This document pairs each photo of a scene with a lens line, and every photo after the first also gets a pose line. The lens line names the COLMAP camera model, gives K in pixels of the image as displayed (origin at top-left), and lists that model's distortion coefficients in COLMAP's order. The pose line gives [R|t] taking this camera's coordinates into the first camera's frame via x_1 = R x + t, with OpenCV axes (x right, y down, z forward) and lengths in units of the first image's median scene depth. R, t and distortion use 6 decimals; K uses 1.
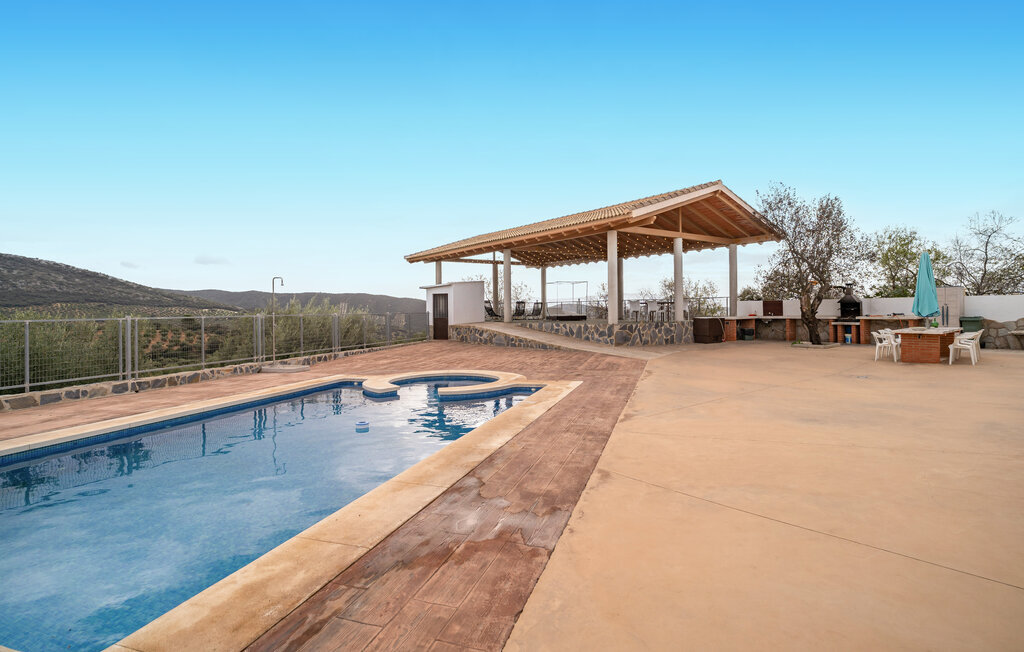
lens RADIAL K [[522.6, 0, 510.6], [0, 522.6, 308.5], [0, 0, 1]] dist [-0.003615, -0.000395]
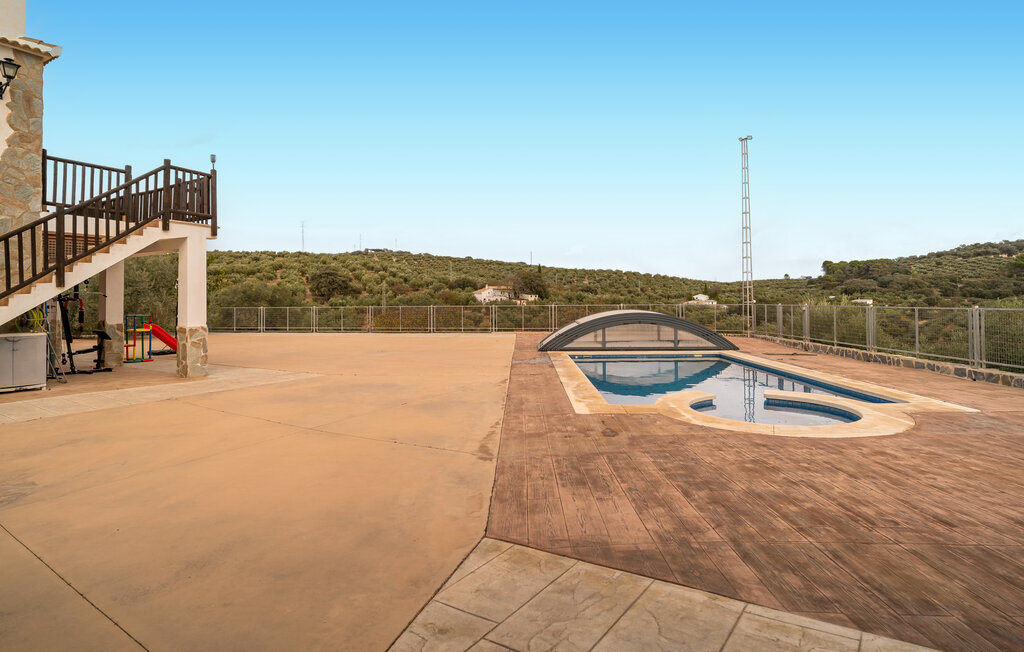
lens RADIAL K [[543.0, 0, 515.7], [0, 543.0, 291.1], [0, 0, 1]] dist [-0.005145, 0.000638]
pose [[-0.954396, 0.017293, -0.298041, 0.245168], [0.023006, 0.999613, -0.015669, -0.010022], [0.297655, -0.021811, -0.954424, 0.946174]]
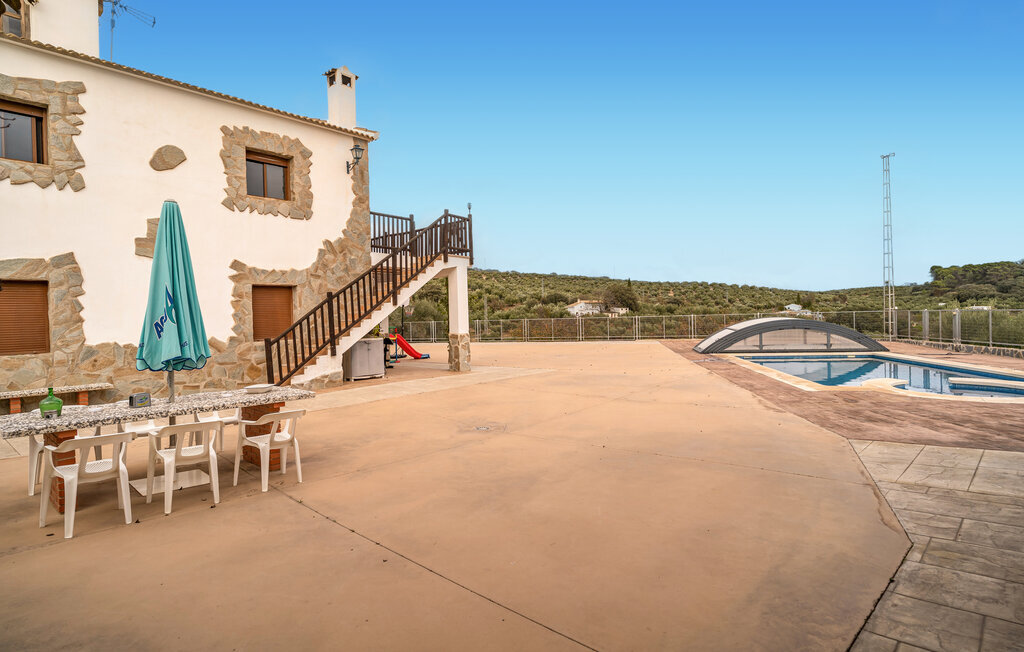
lens RADIAL K [[522.6, 0, 515.7], [0, 522.6, 323.2], [0, 0, 1]] dist [-0.002643, -0.000752]
pose [[-0.988301, 0.042346, -0.146516, 0.449696], [0.040917, 0.999081, 0.012758, -0.010351], [0.146922, 0.006614, -0.989126, 1.047050]]
